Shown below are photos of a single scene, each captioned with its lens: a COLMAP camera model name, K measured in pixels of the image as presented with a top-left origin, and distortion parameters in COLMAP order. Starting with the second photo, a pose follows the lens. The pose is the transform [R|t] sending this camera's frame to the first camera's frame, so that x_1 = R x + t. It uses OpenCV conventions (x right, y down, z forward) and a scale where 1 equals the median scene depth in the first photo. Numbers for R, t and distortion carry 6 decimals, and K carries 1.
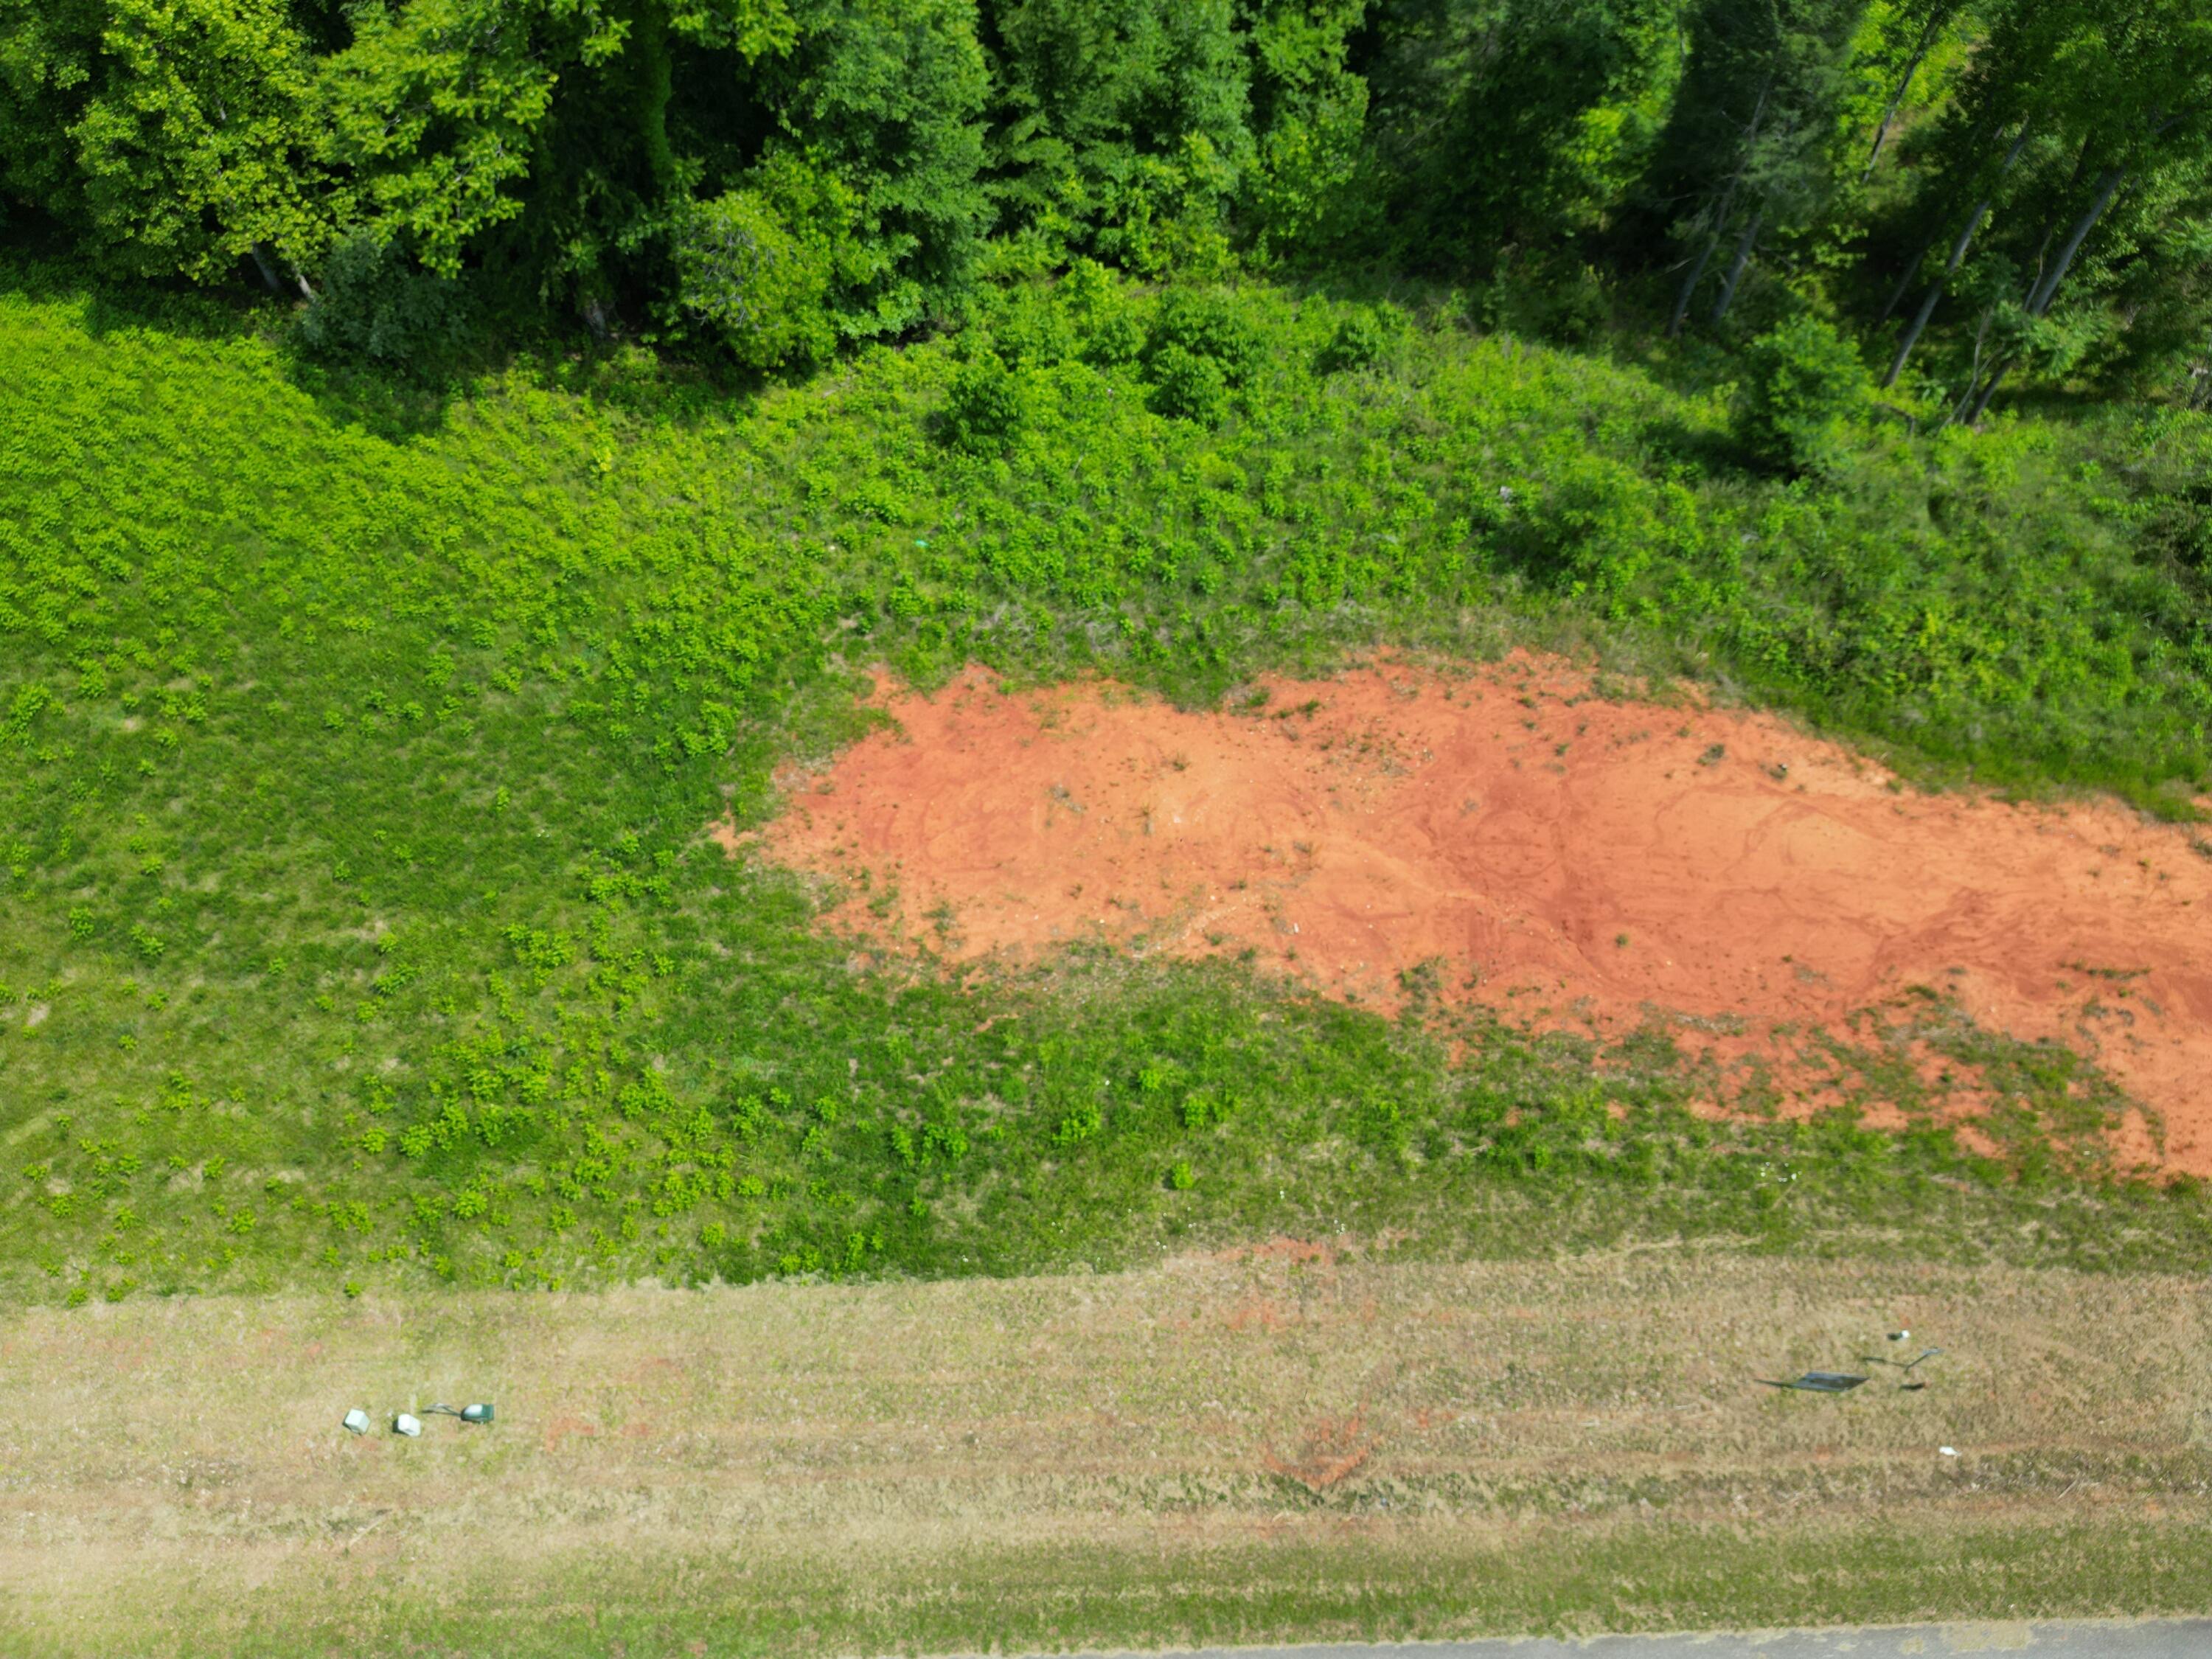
lens RADIAL K [[1555.0, 0, 1099.2], [0, 1555.0, 831.0], [0, 0, 1]] dist [0.065176, -0.056893]
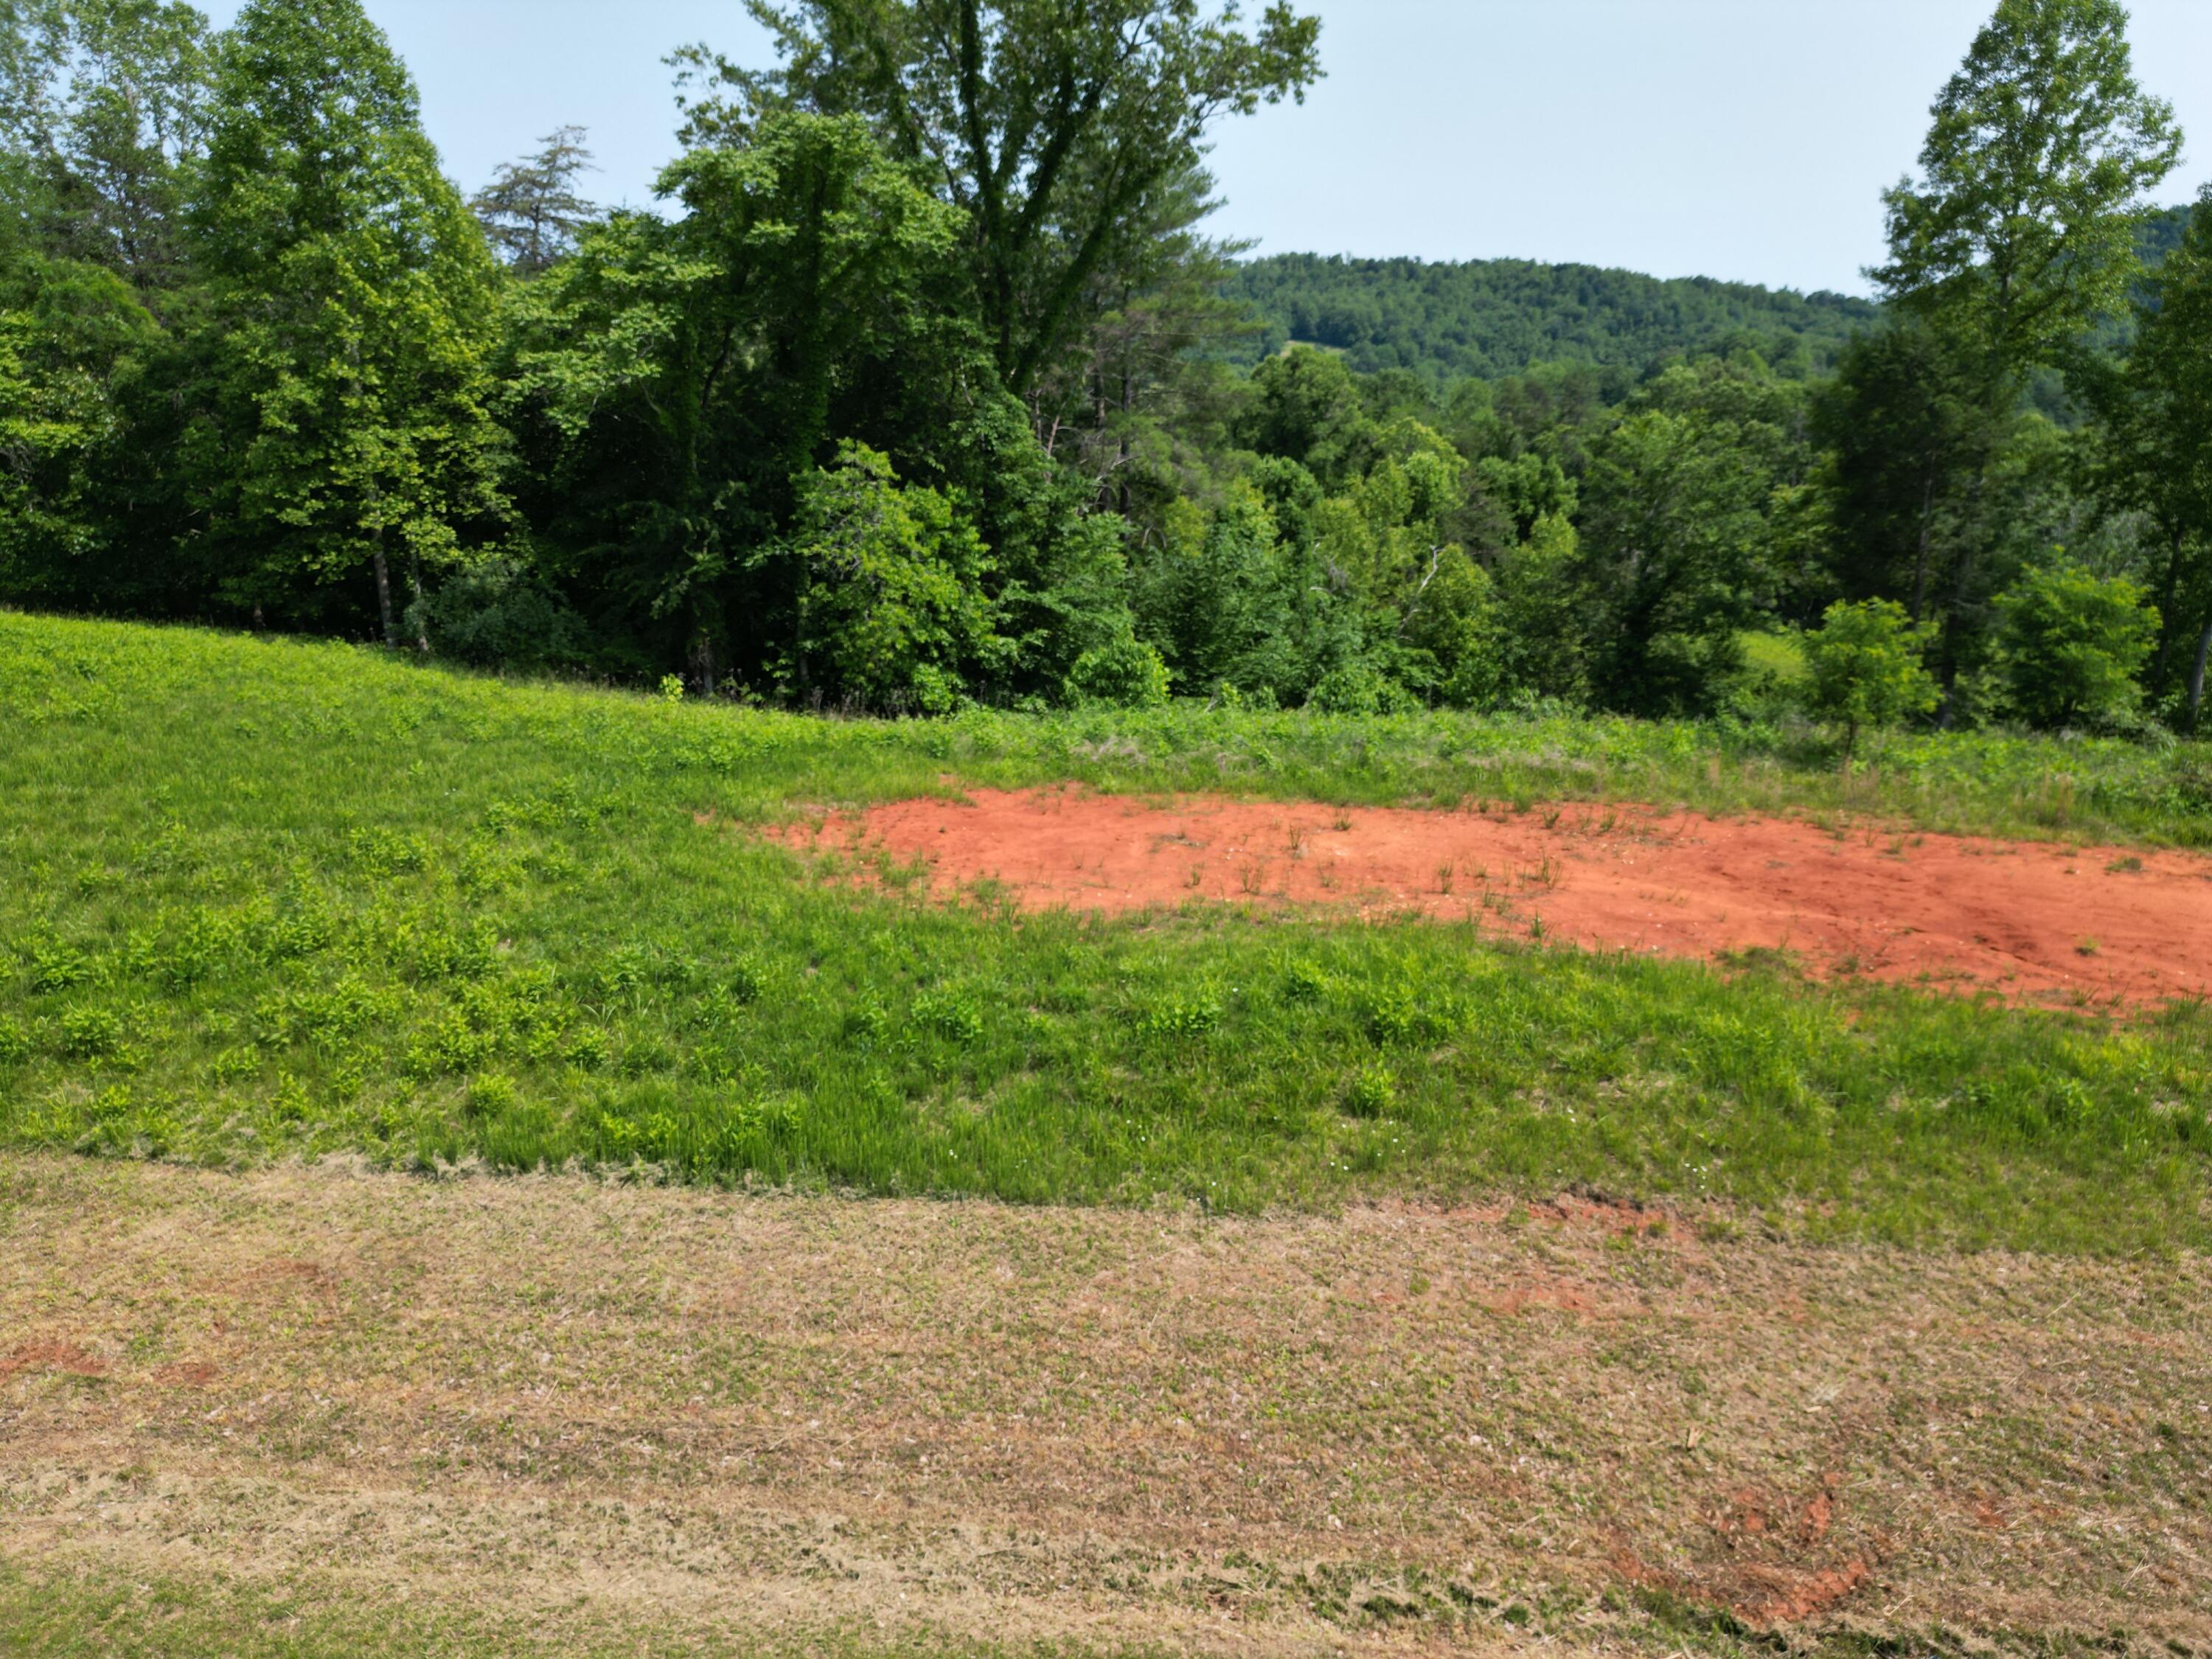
lens RADIAL K [[1578.7, 0, 1106.2], [0, 1578.7, 816.2], [0, 0, 1]] dist [0.045895, -0.040597]
pose [[0.996006, 0.012434, -0.088418, 0.007299], [-0.068314, 0.743759, -0.664948, 0.450239], [0.057494, 0.668333, 0.741637, 0.461816]]
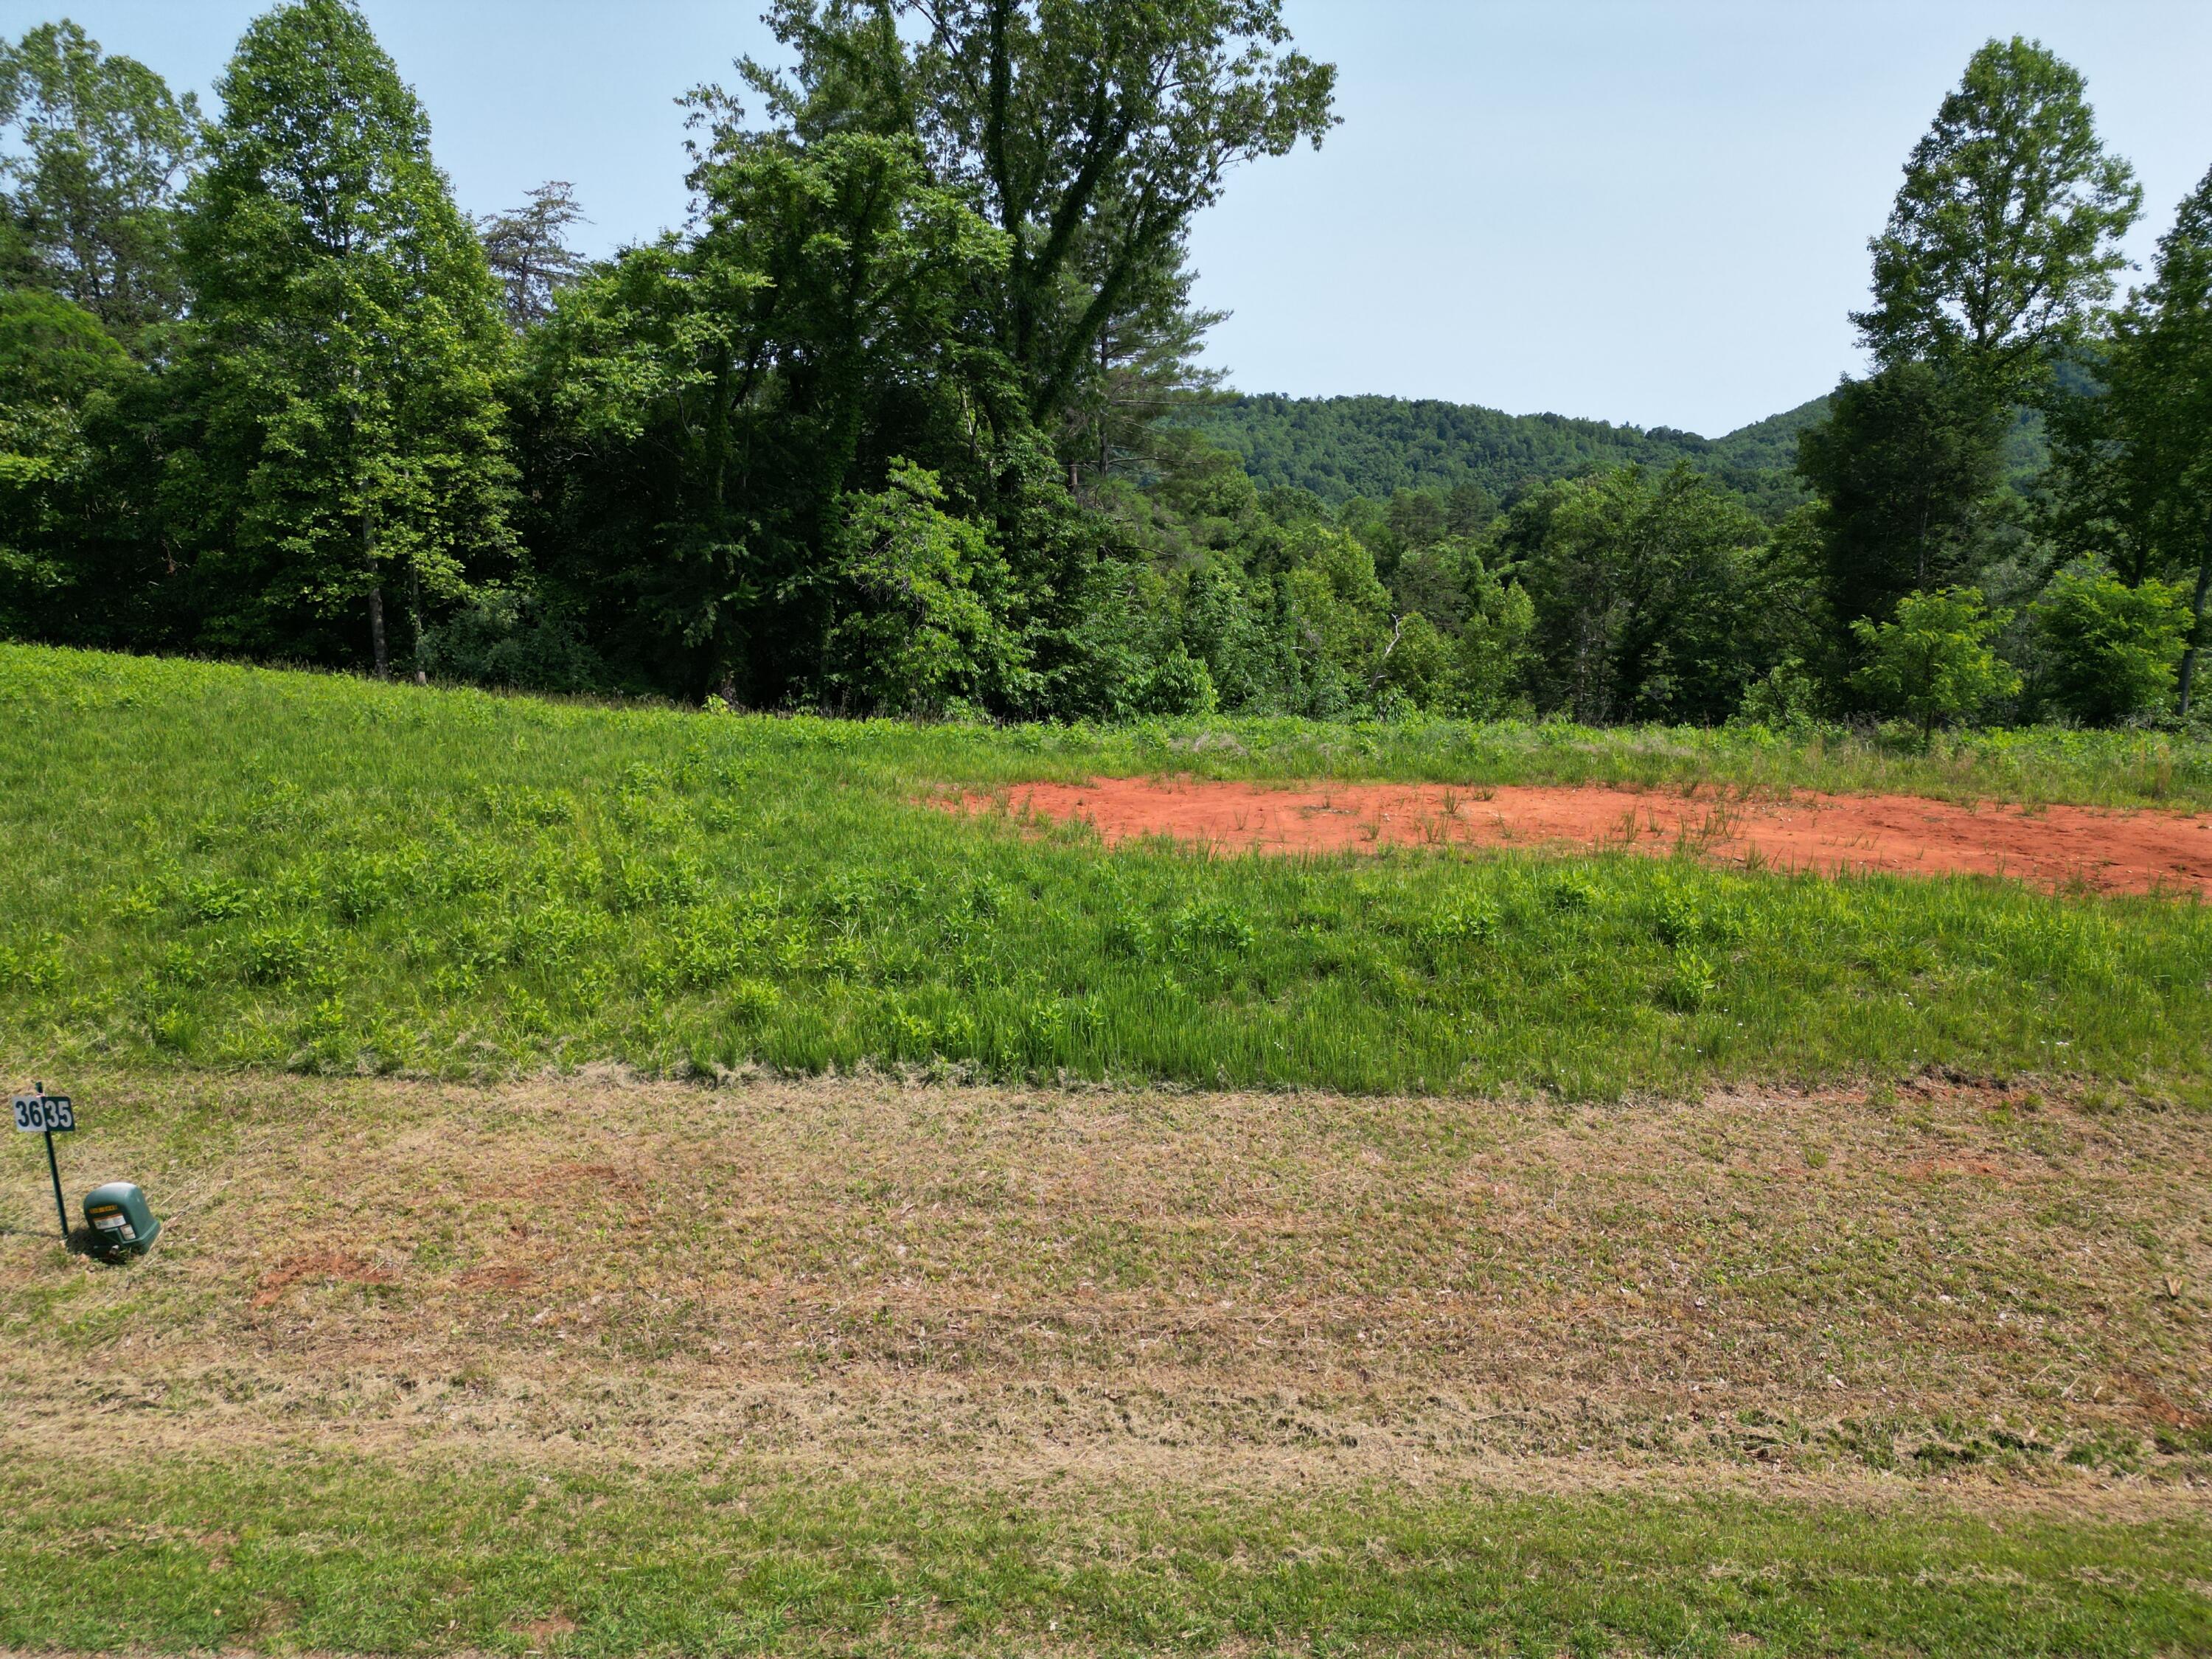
lens RADIAL K [[1555.0, 0, 1099.2], [0, 1555.0, 831.0], [0, 0, 1]] dist [0.065176, -0.056893]
pose [[0.999866, -0.008410, -0.014065, -0.112403], [-0.004241, 0.696260, -0.717777, 0.478838], [0.015830, 0.717741, 0.696131, 0.529907]]
